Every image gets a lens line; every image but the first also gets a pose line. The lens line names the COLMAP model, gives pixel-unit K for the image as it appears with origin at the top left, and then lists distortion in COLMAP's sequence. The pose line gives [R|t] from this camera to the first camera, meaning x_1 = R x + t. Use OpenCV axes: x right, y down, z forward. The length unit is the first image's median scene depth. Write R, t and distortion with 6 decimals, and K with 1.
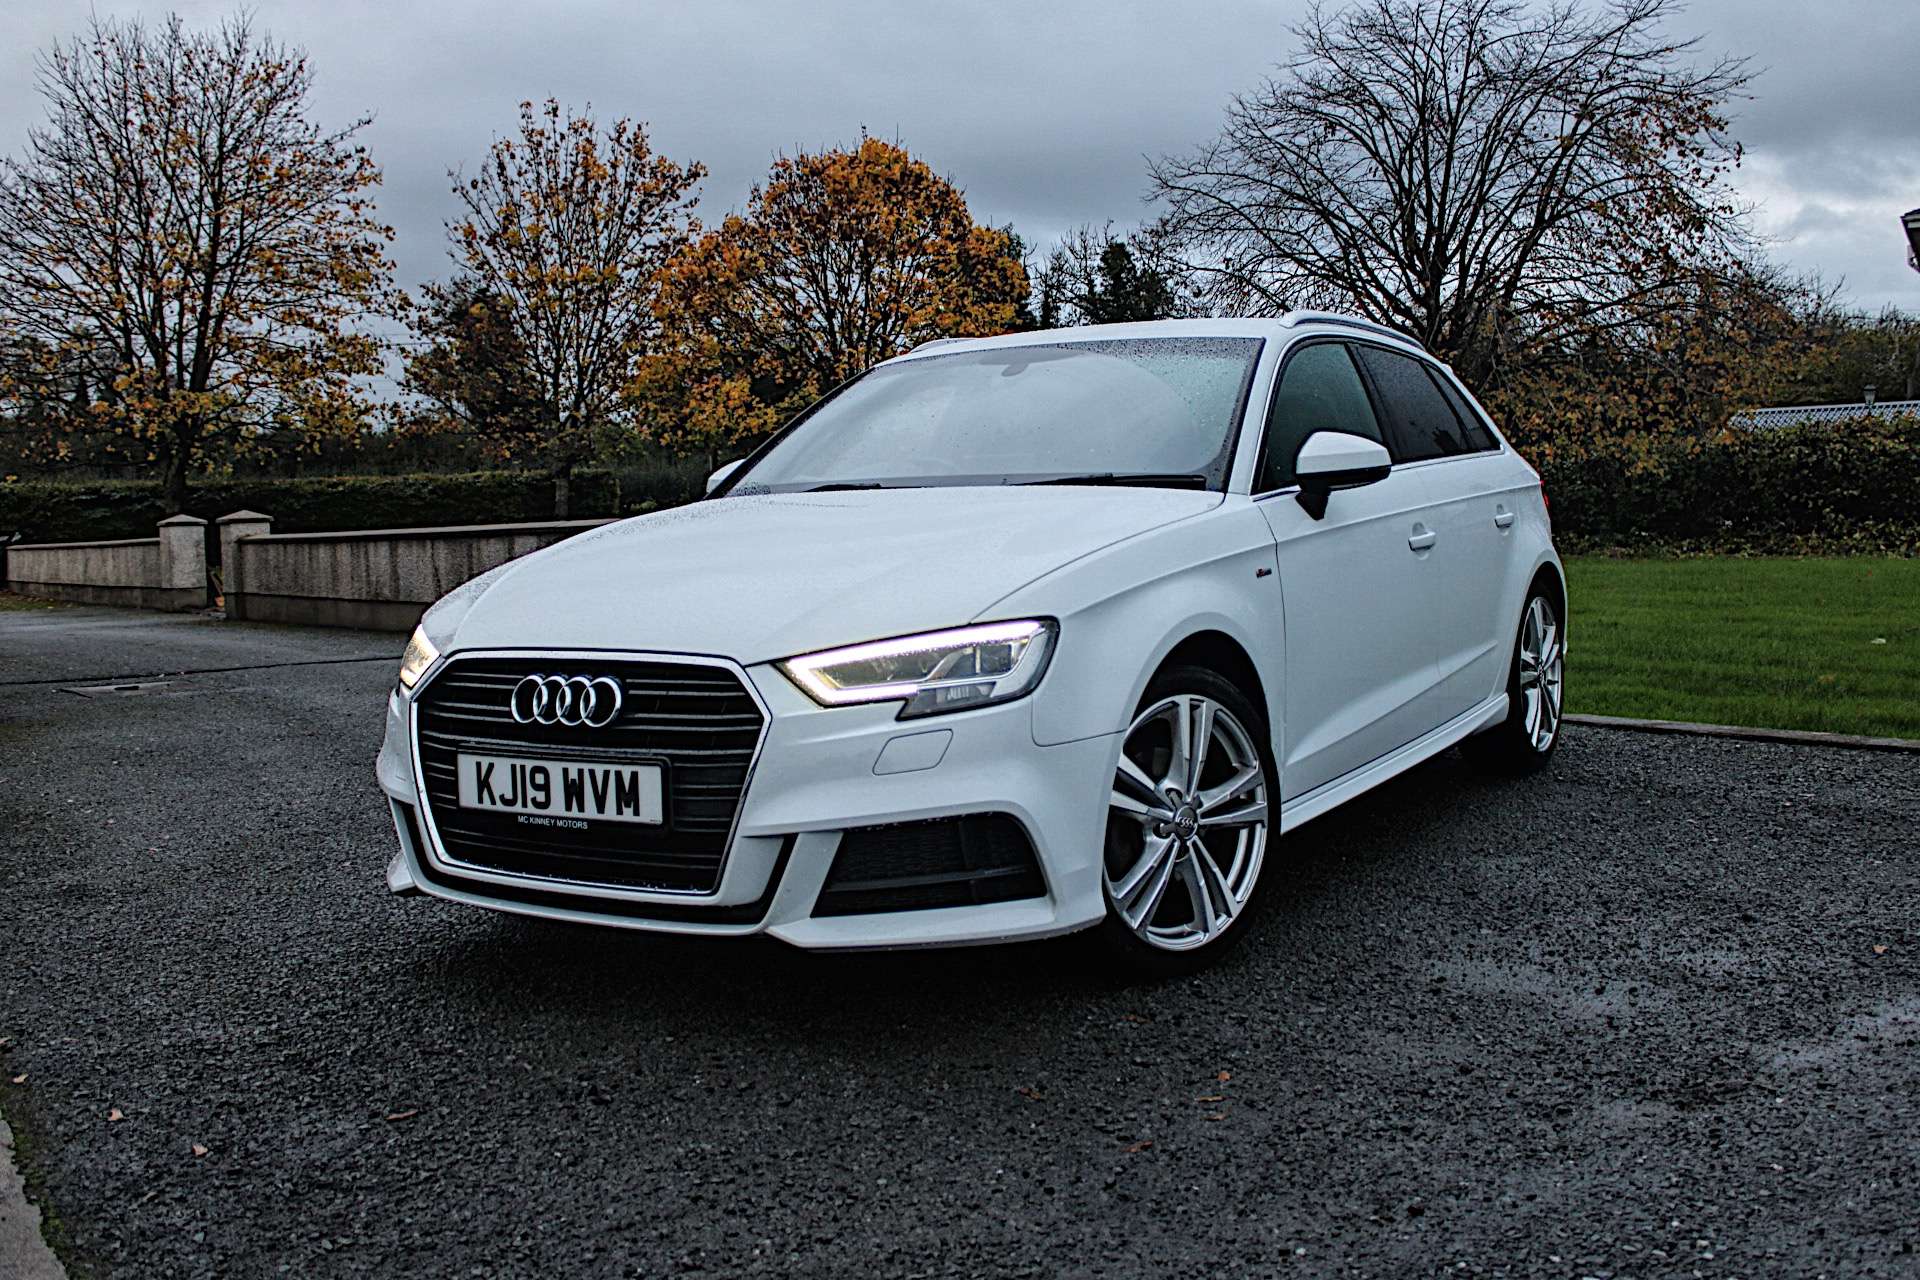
lens RADIAL K [[1845.7, 0, 960.0], [0, 1845.7, 640.0], [0, 0, 1]] dist [-0.150024, 0.167058]
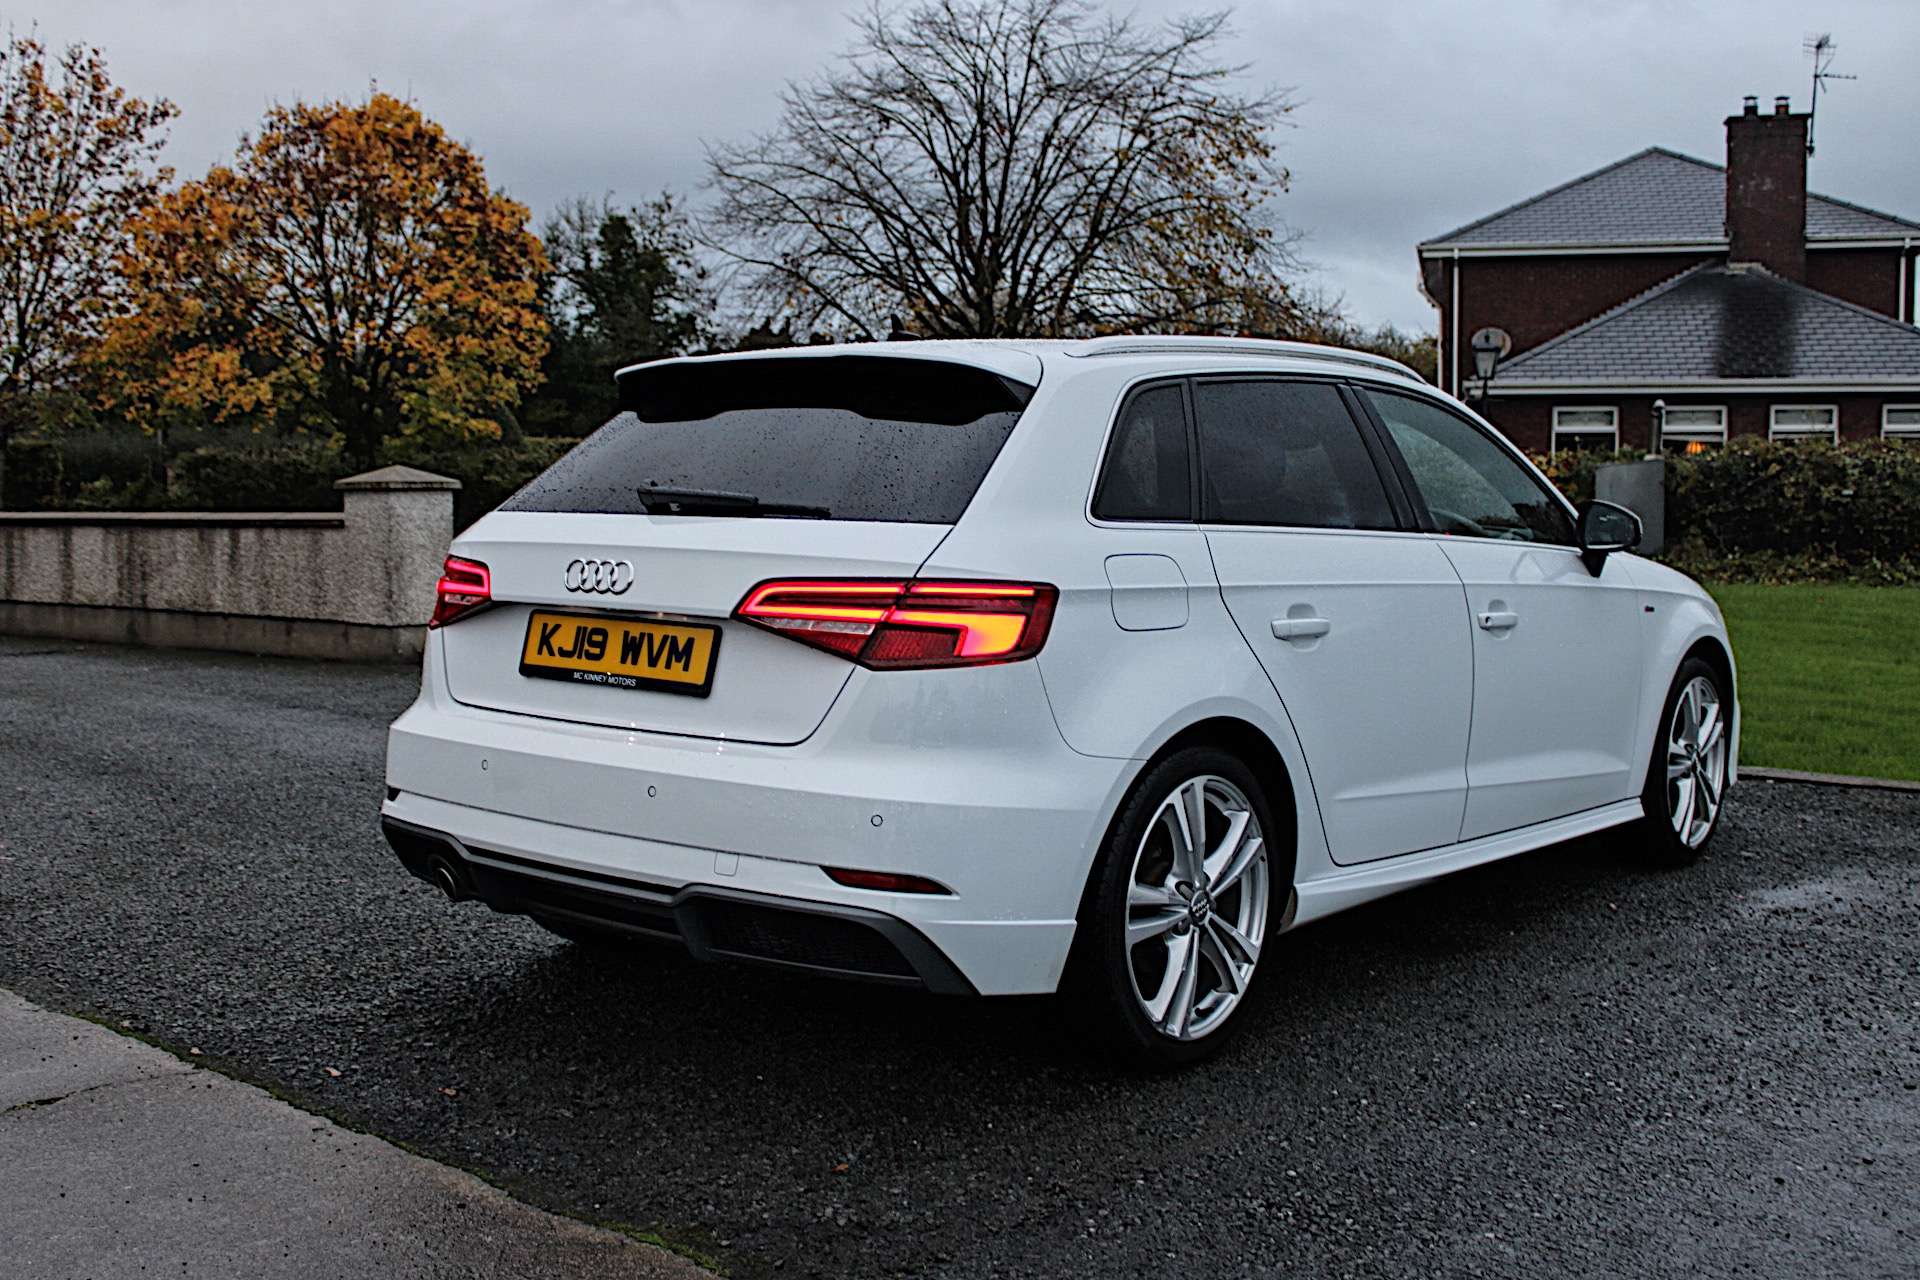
lens RADIAL K [[1996.0, 0, 960.0], [0, 1996.0, 640.0], [0, 0, 1]] dist [-0.130656, 0.148053]
pose [[0.962056, 0.014703, 0.272455, -0.044767], [-0.014336, 0.999892, -0.003338, -0.001634], [-0.272474, -0.000694, 0.962163, -0.033790]]
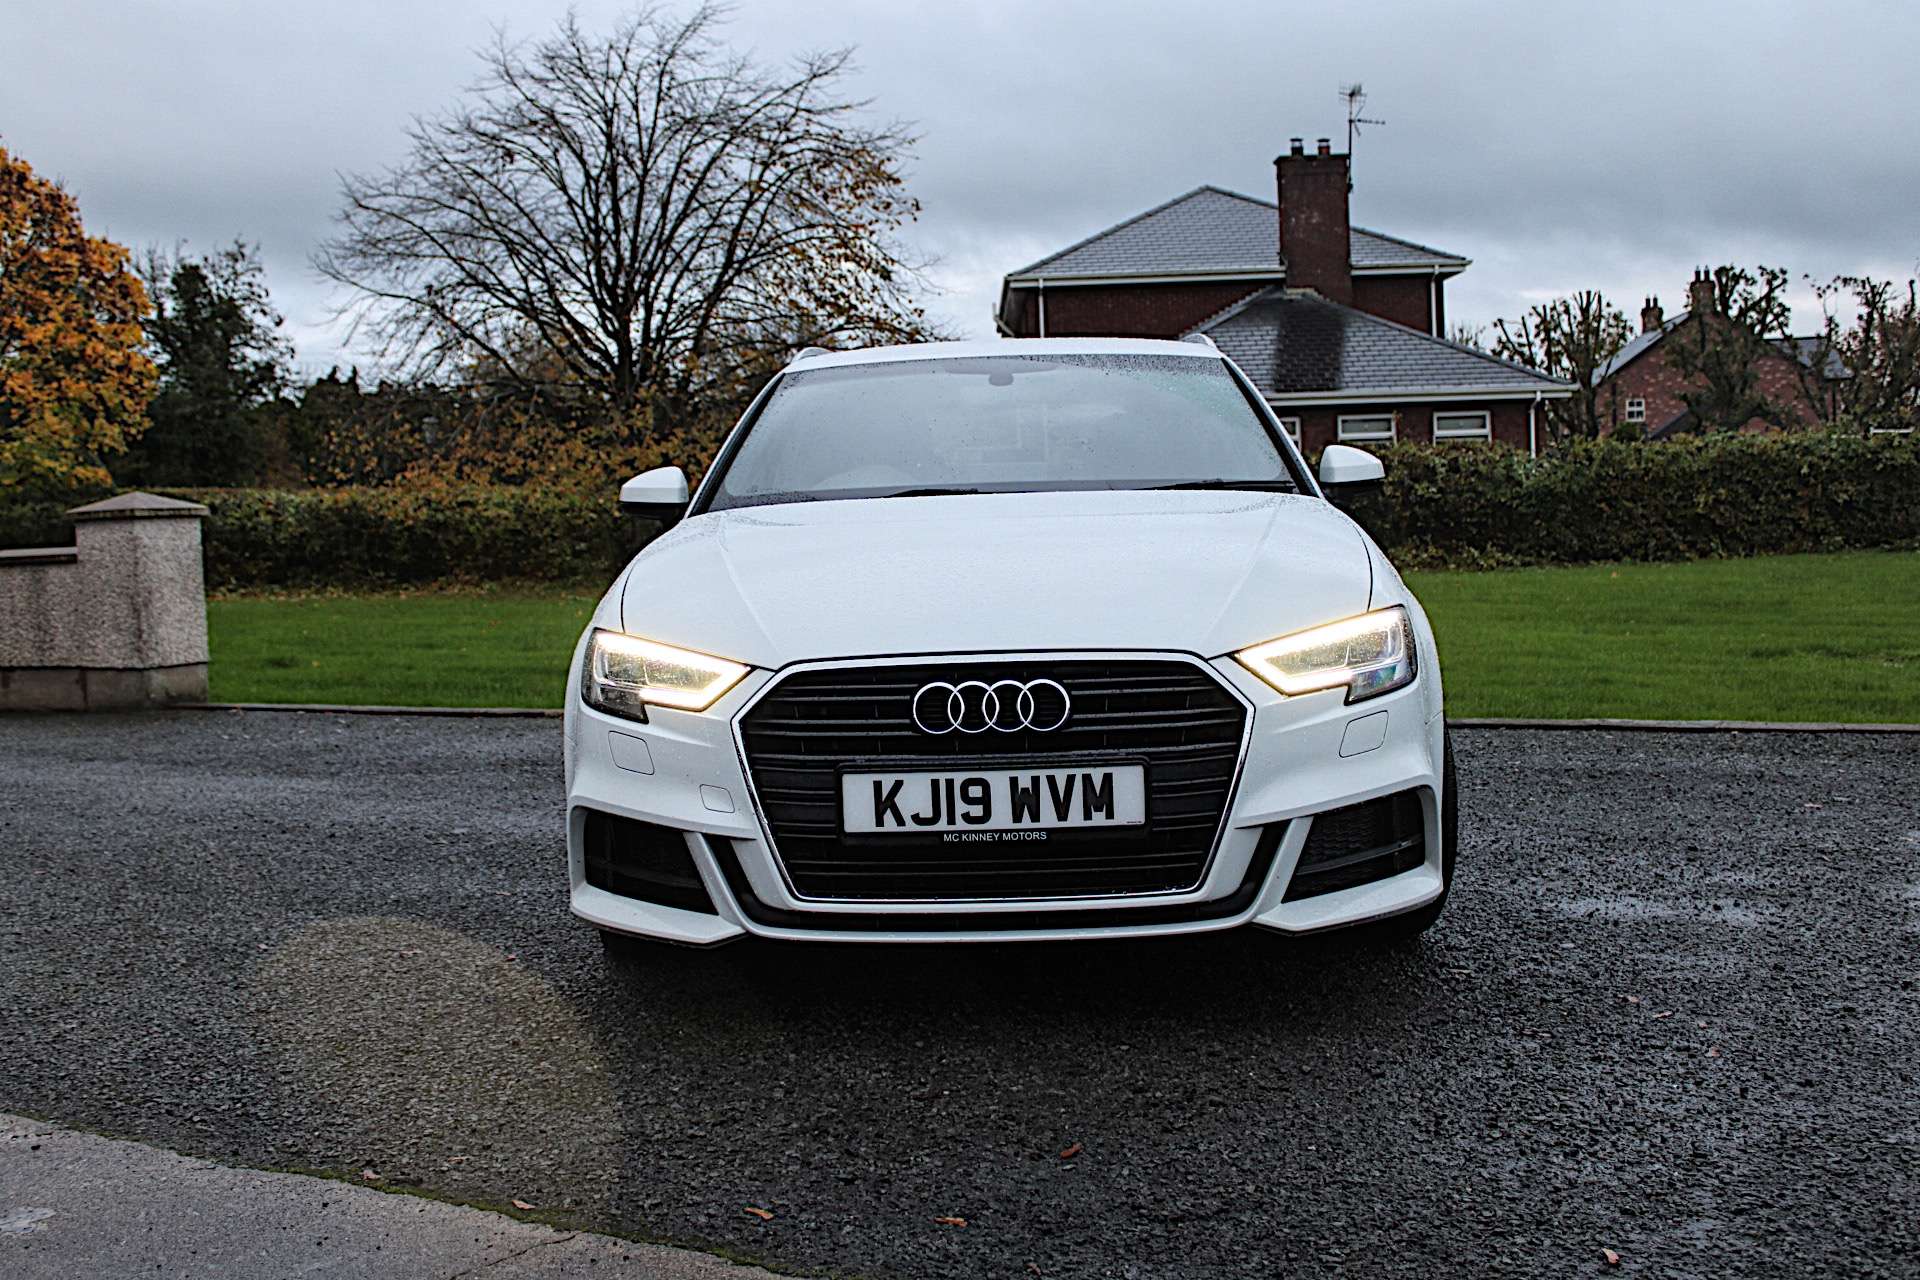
lens RADIAL K [[1882.8, 0, 960.0], [0, 1882.8, 640.0], [0, 0, 1]] dist [-0.153484, 0.170465]
pose [[0.872699, -0.027760, 0.487468, -0.083116], [0.039362, 0.999133, -0.013569, 0.001381], [-0.486669, 0.031029, 0.873035, 0.019988]]
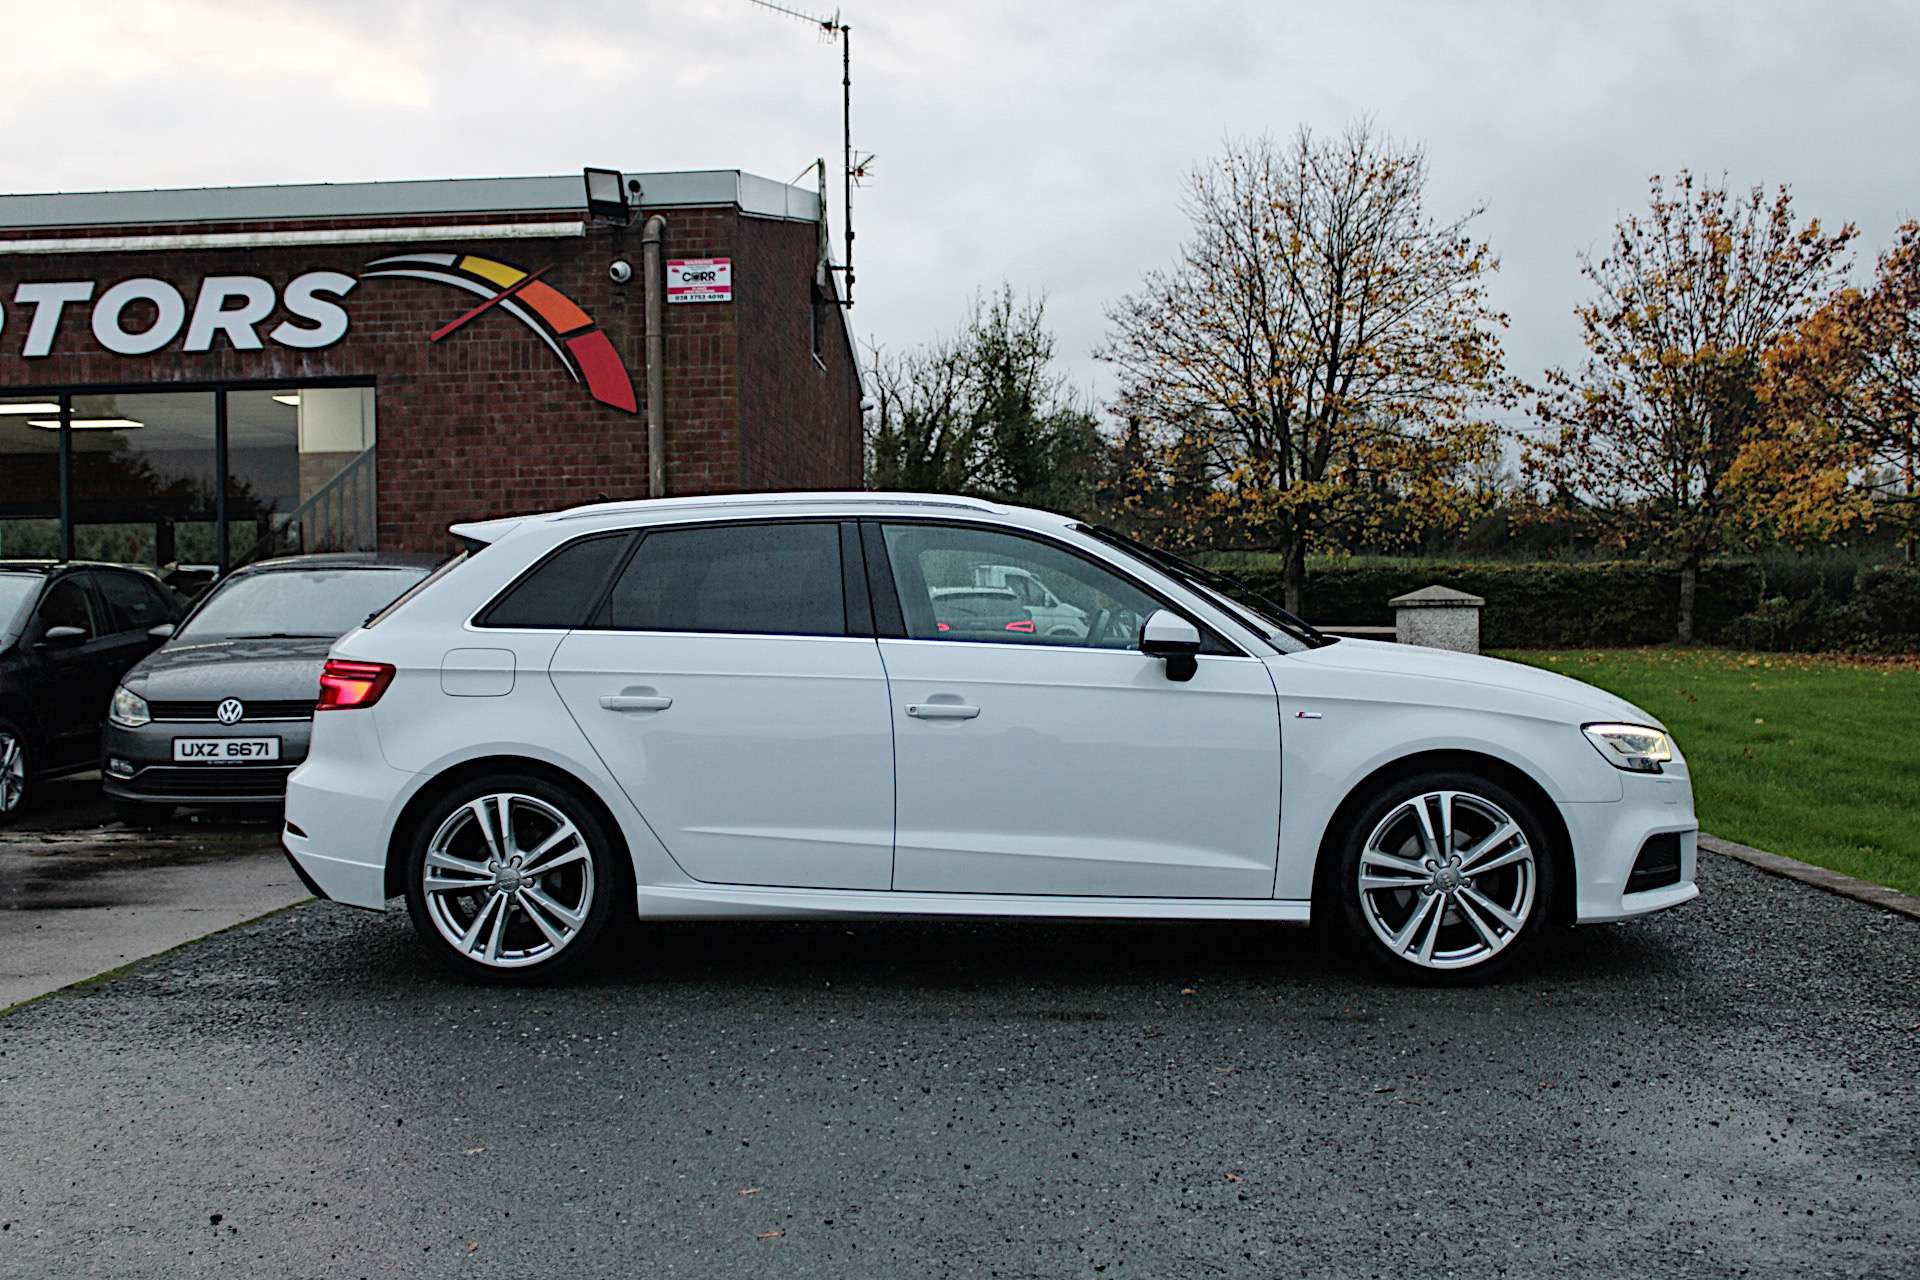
lens RADIAL K [[1996.0, 0, 960.0], [0, 1996.0, 640.0], [0, 0, 1]] dist [-0.130656, 0.148053]
pose [[0.794147, 0.034260, -0.606759, 0.164783], [-0.062071, 0.997761, -0.024904, -0.006646], [0.604547, 0.057440, 0.794496, -0.043694]]
